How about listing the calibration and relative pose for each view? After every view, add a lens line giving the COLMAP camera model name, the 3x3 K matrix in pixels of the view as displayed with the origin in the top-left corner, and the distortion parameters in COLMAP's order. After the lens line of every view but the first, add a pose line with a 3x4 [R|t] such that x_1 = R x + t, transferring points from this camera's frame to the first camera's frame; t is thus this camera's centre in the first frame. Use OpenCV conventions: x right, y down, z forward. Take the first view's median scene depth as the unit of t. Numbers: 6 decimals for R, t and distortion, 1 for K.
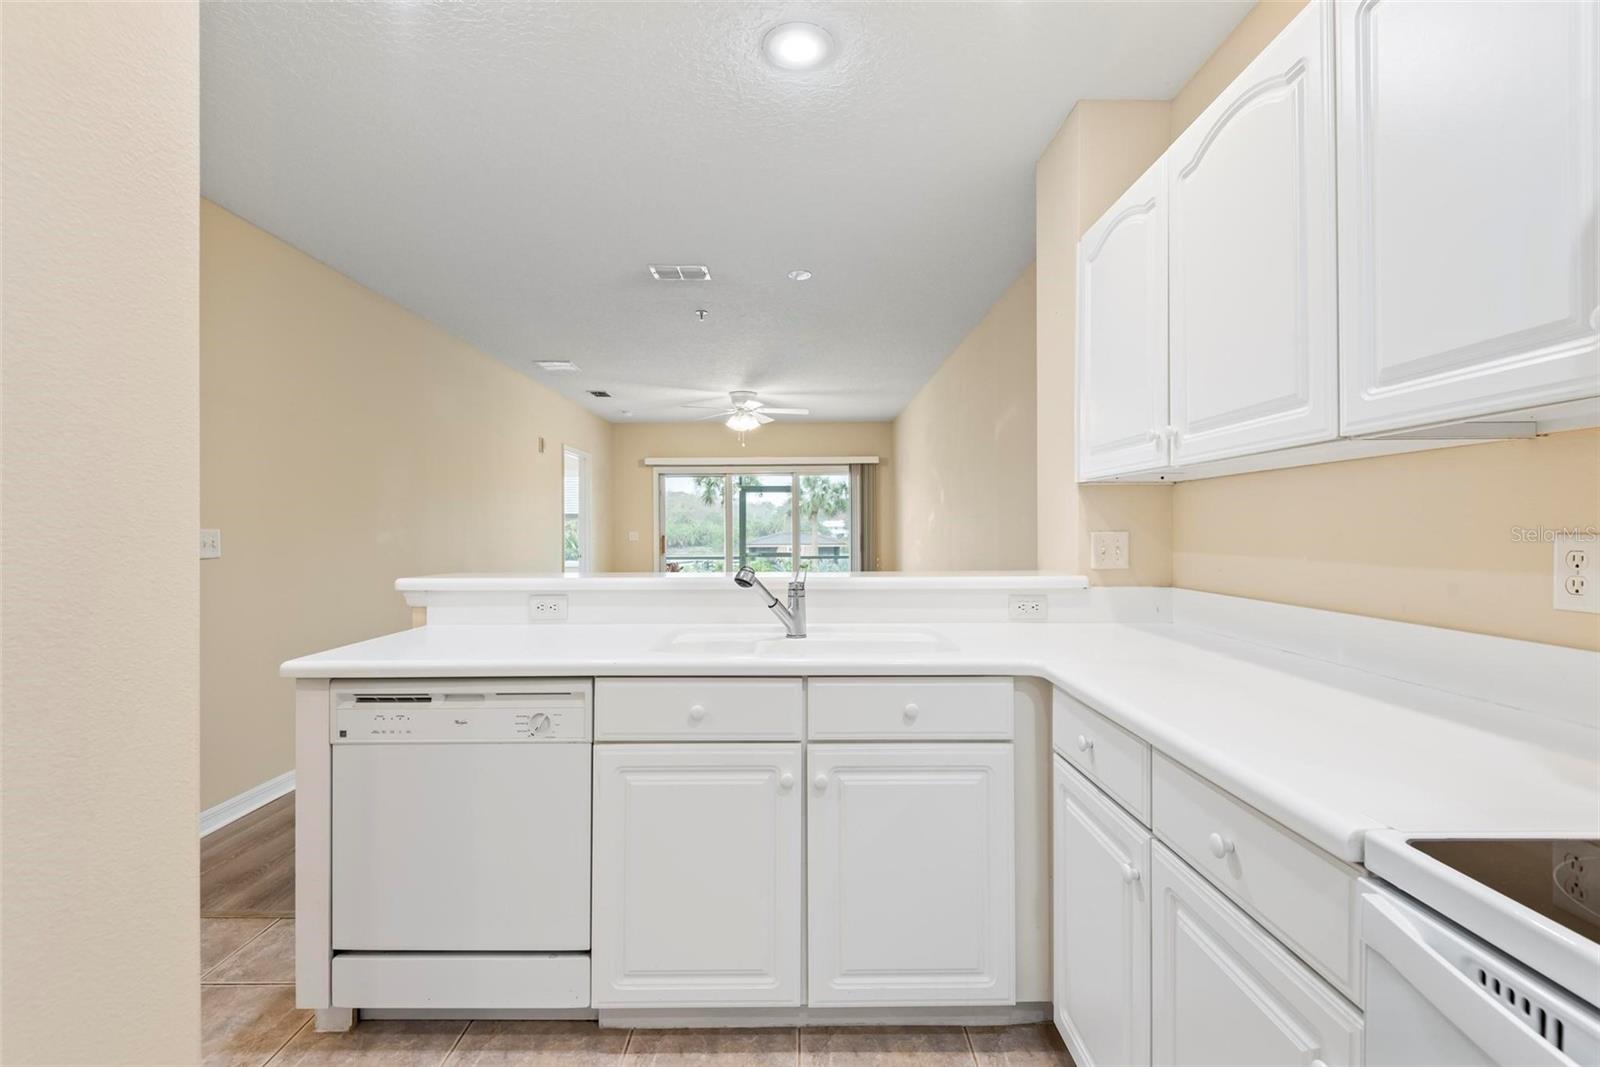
lens RADIAL K [[721.0, 0, 808.4], [0, 721.0, 532.2], [0, 0, 1]] dist [0.042984, -0.033978]
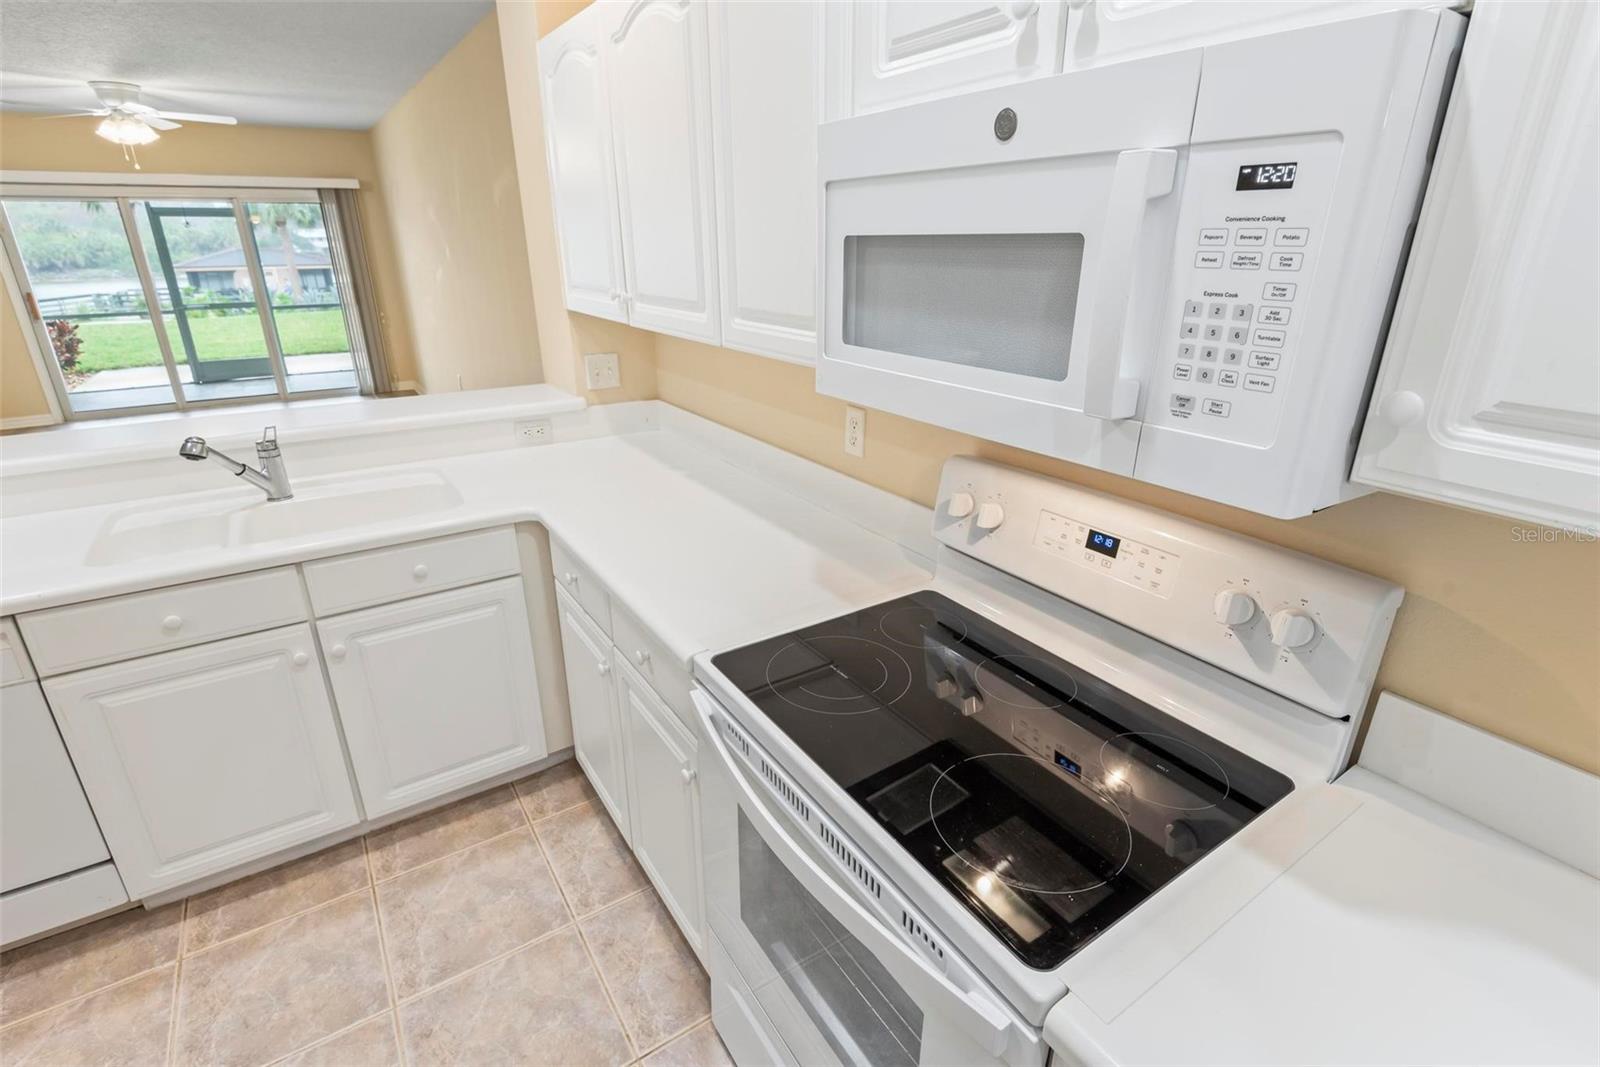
lens RADIAL K [[750.3, 0, 809.0], [0, 750.3, 533.2], [0, 0, 1]] dist [0.013677, -0.015457]
pose [[0.835165, -0.192544, 0.515195, 0.041444], [-0.004592, 0.934246, 0.356600, -0.154068], [-0.549980, -0.300185, 0.779365, -0.138358]]
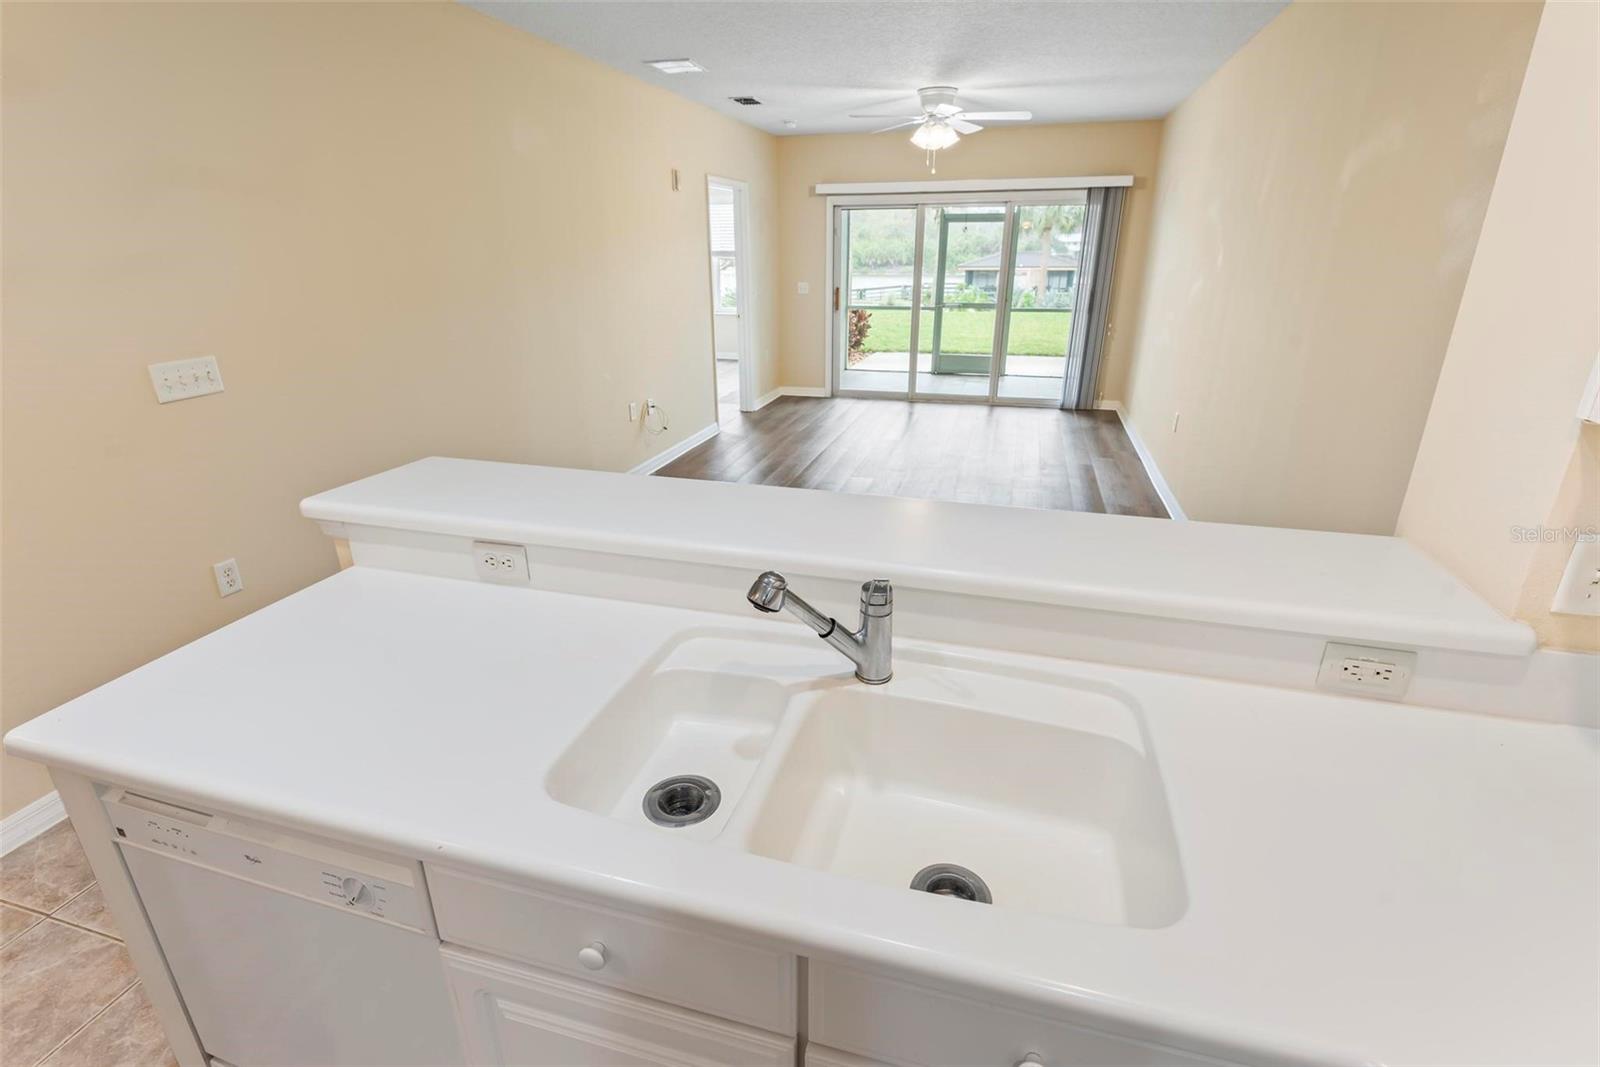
lens RADIAL K [[753.7, 0, 807.7], [0, 753.7, 533.4], [0, 0, 1]] dist [0.031136, -0.023356]
pose [[0.961111, 0.102957, -0.256254, 0.068450], [-0.005631, 0.935020, 0.354549, -0.155466], [0.276106, -0.339318, 0.899238, 0.474515]]
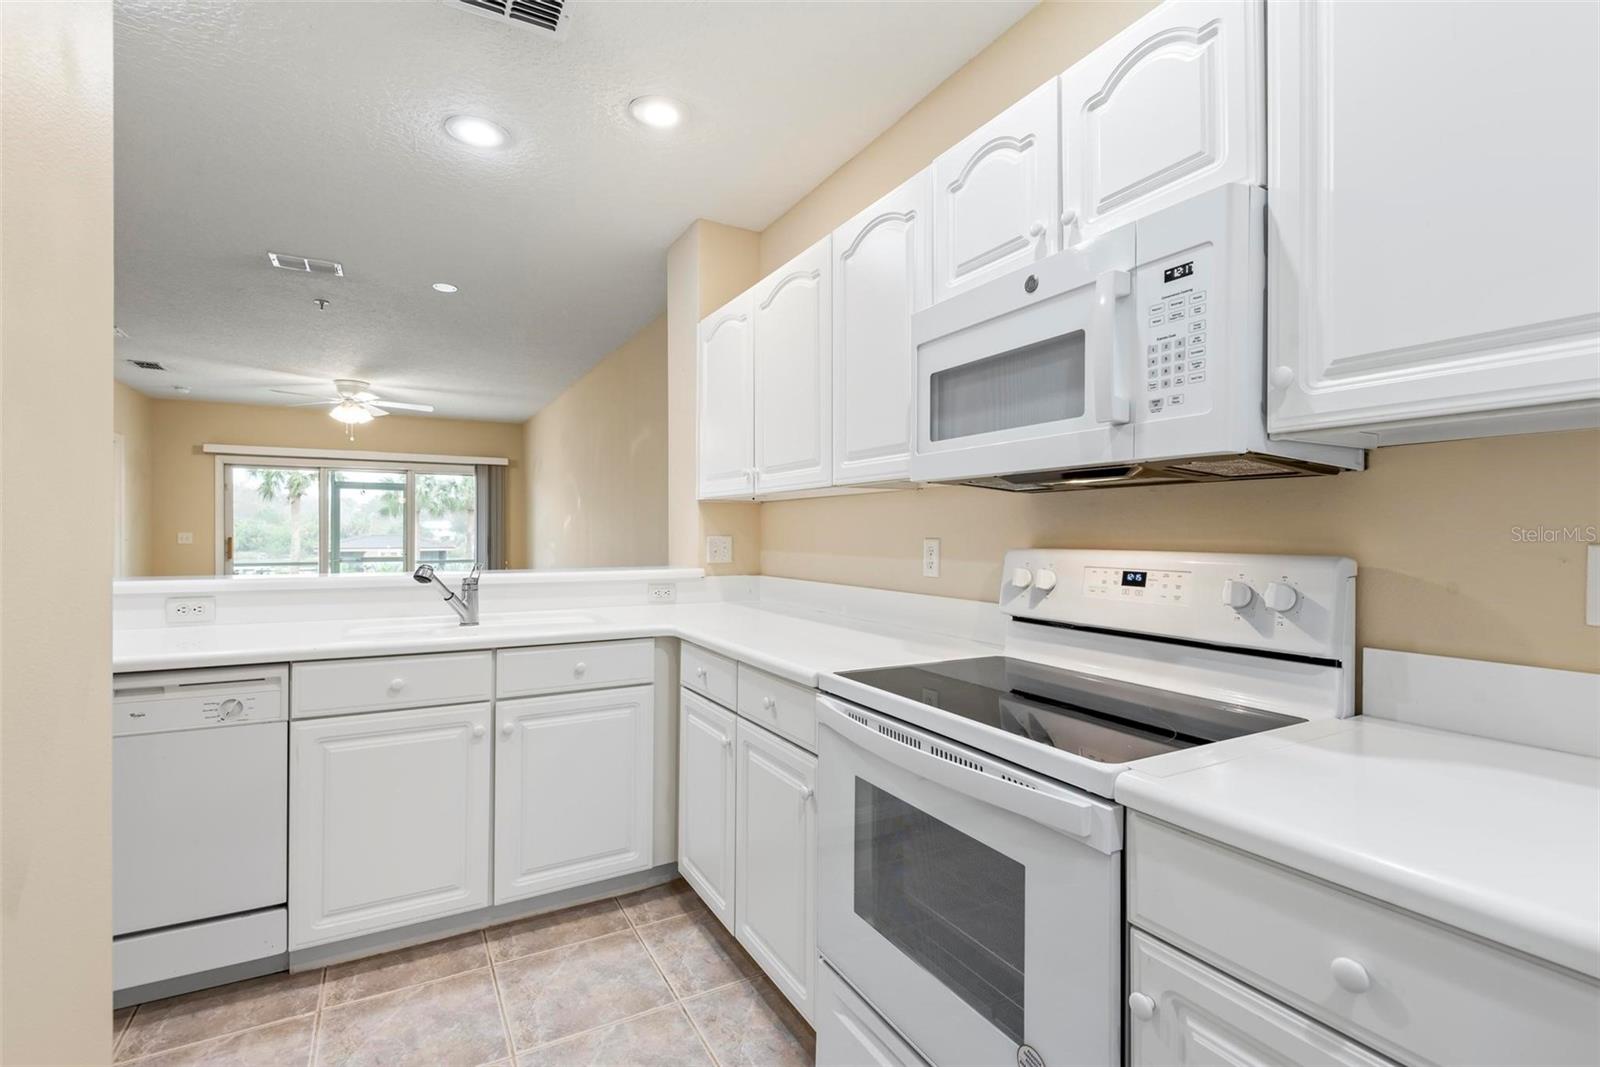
lens RADIAL K [[721.0, 0, 808.4], [0, 721.0, 532.2], [0, 0, 1]] dist [0.042984, -0.033978]
pose [[0.873578, 0.006988, 0.486634, -0.105581], [-0.005056, 0.999973, -0.005284, -0.001612], [-0.486658, 0.002156, 0.873590, -0.282109]]
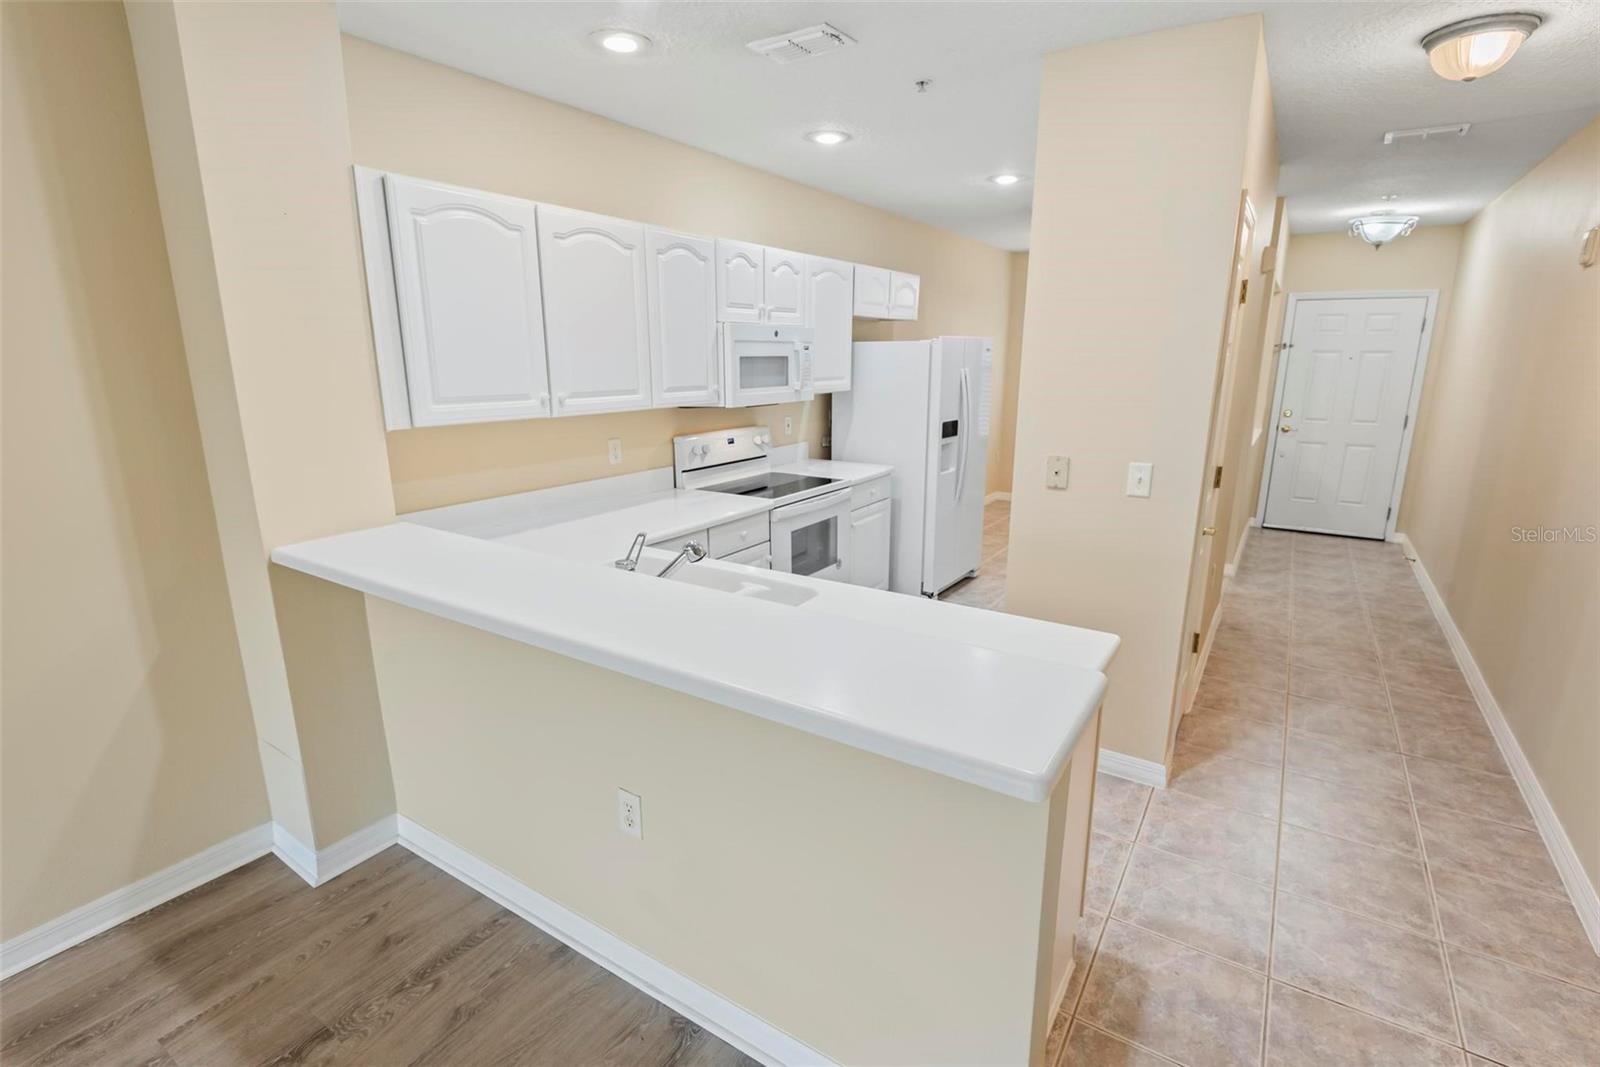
lens RADIAL K [[753.7, 0, 807.7], [0, 753.7, 533.4], [0, 0, 1]] dist [0.031136, -0.023356]
pose [[-0.835731, -0.128449, 0.533905, -0.658561], [0.001197, 0.971830, 0.235680, -0.172610], [-0.549138, 0.197604, -0.812035, 1.540723]]
